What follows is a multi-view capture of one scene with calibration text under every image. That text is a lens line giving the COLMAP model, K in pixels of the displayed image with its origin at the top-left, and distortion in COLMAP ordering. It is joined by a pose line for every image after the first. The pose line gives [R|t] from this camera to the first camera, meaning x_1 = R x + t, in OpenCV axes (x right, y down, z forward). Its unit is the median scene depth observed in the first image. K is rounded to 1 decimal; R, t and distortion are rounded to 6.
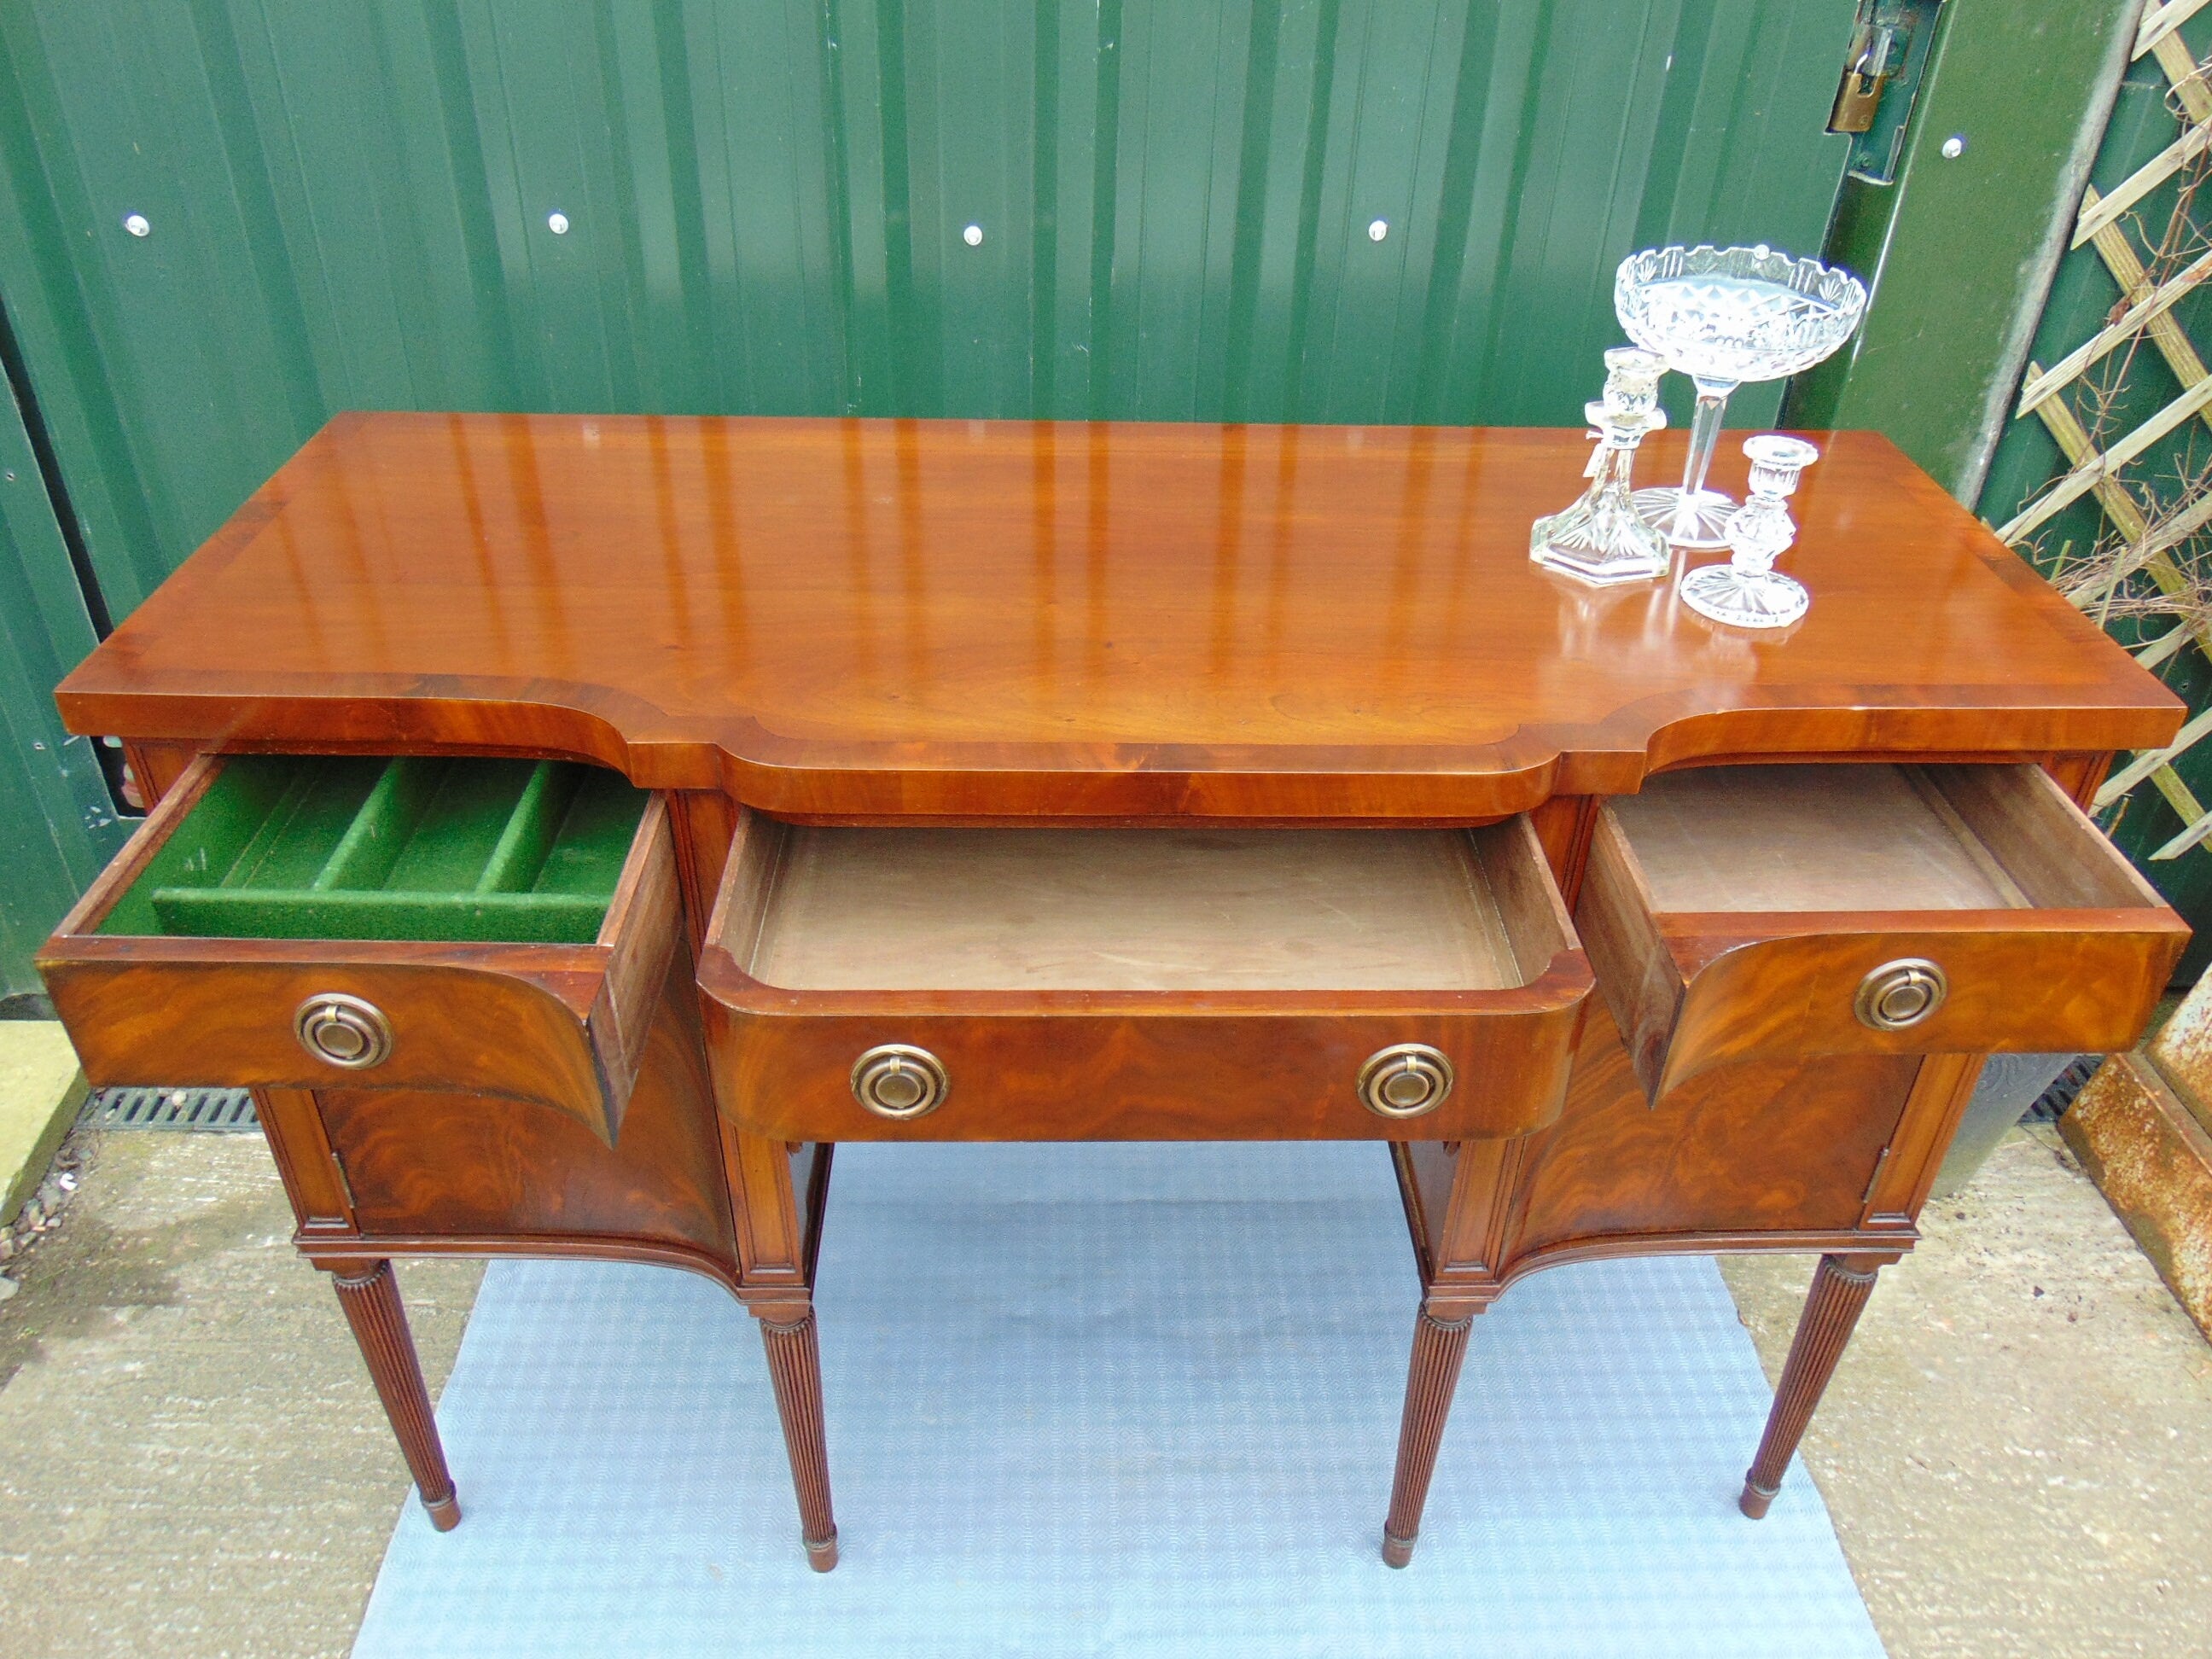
lens RADIAL K [[1632.4, 0, 1106.0], [0, 1632.4, 829.5], [0, 0, 1]] dist [0.003033, 0.008525]
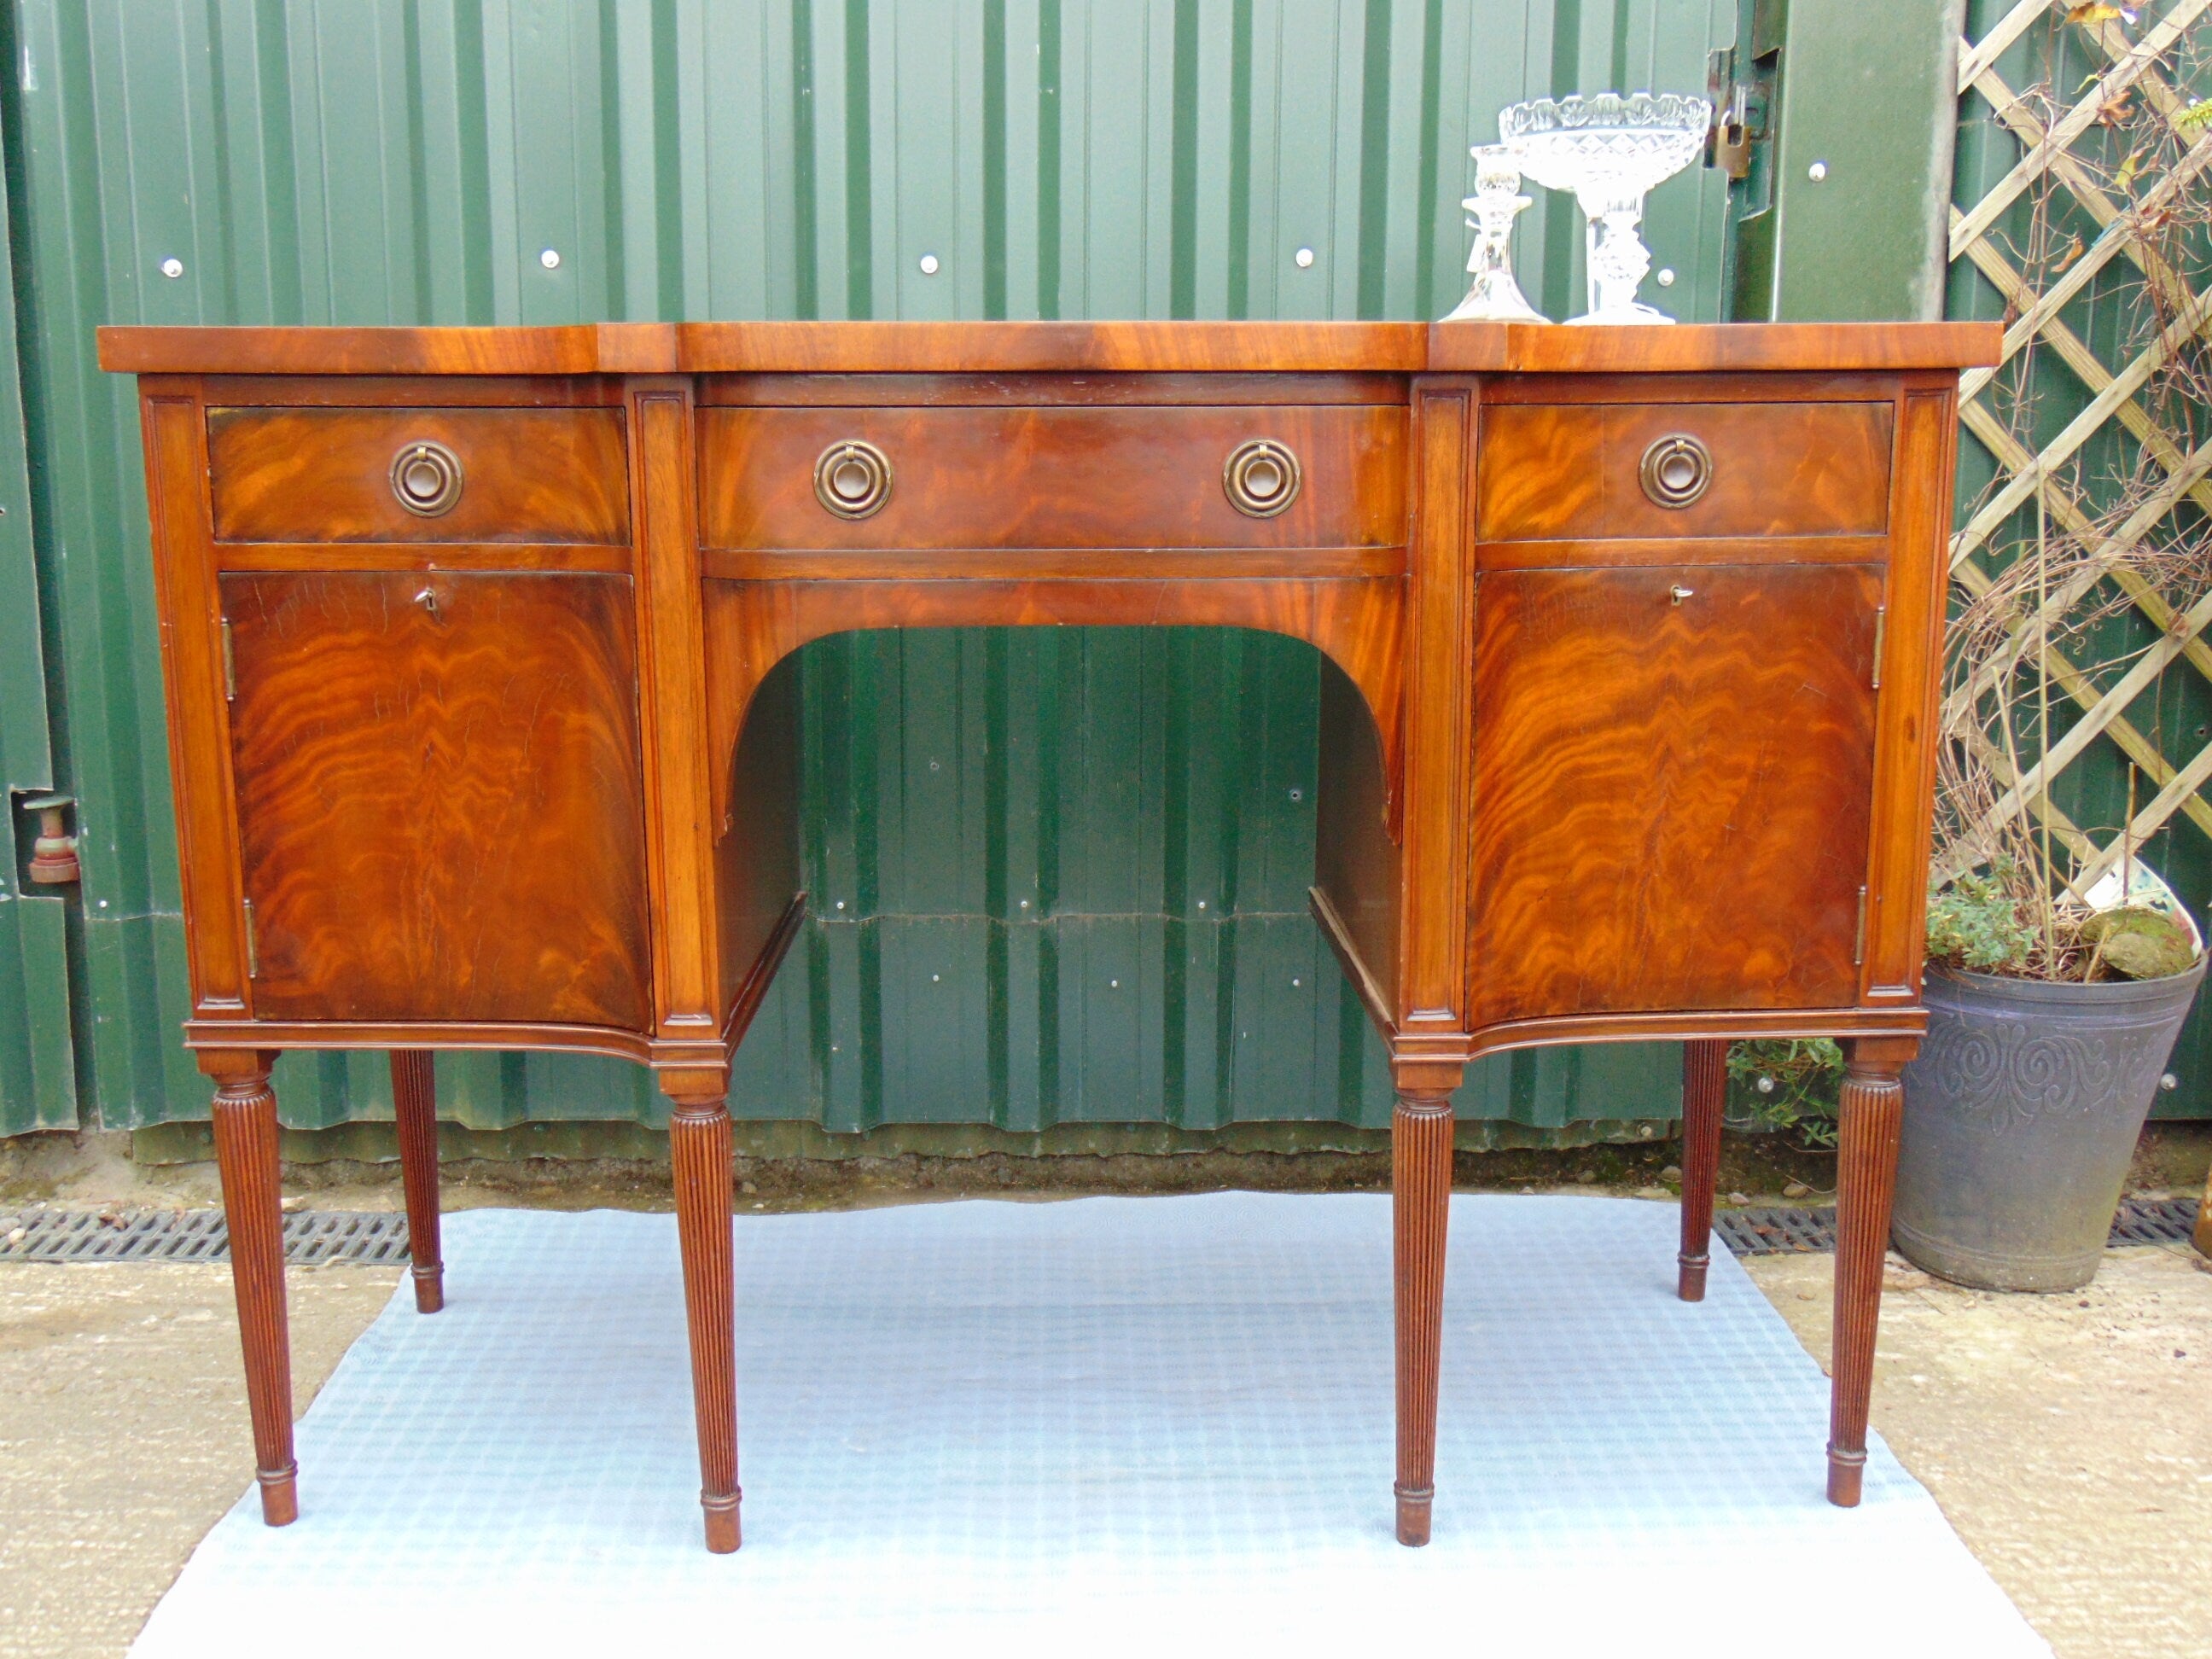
lens RADIAL K [[2065.5, 0, 1106.8], [0, 2065.5, 826.8], [0, 0, 1]] dist [-0.035818, 0.030008]
pose [[0.999647, -0.024300, -0.010697, 0.040658], [0.018043, 0.917313, -0.397757, 0.506488], [0.019478, 0.397424, 0.917428, -0.098193]]
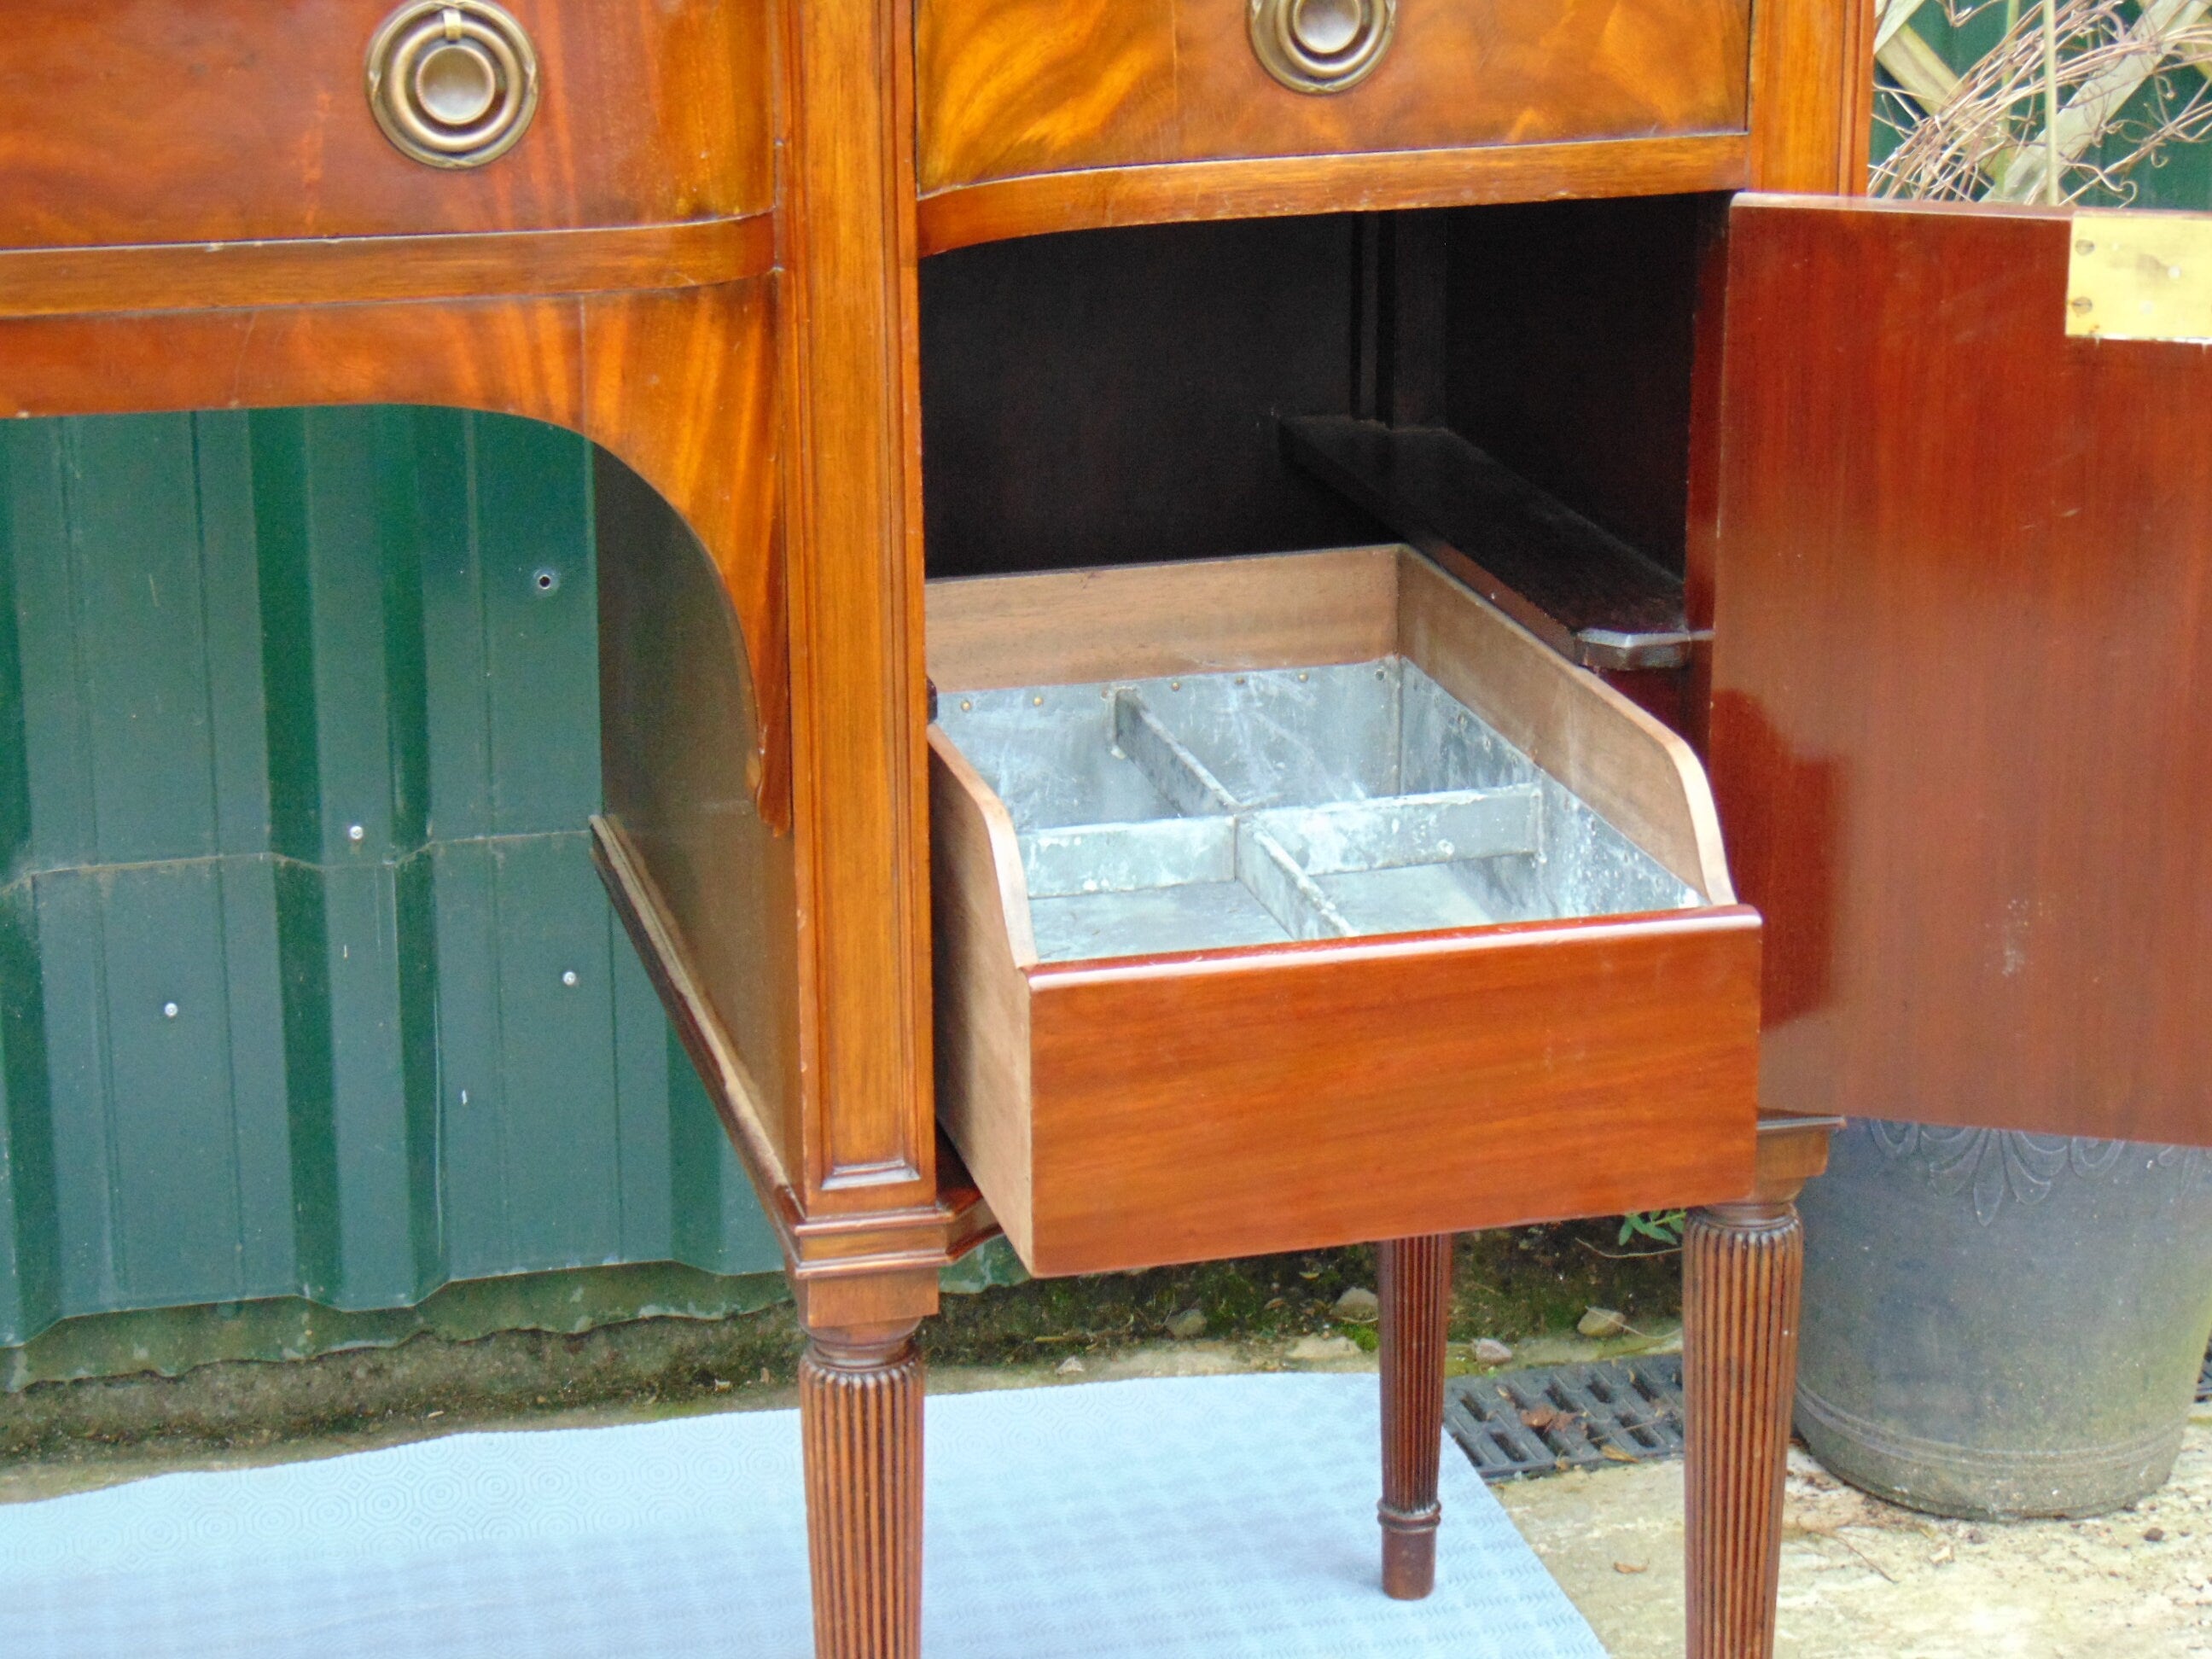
lens RADIAL K [[4483.4, 0, 1106.0], [0, 4483.4, 829.5], [0, 0, 1]] dist [0.234125, -1.399443]
pose [[0.976045, -0.086772, 0.199516, 0.036496], [0.141455, 0.949842, -0.278911, 0.423513], [-0.165307, 0.300452, 0.939363, -0.158618]]
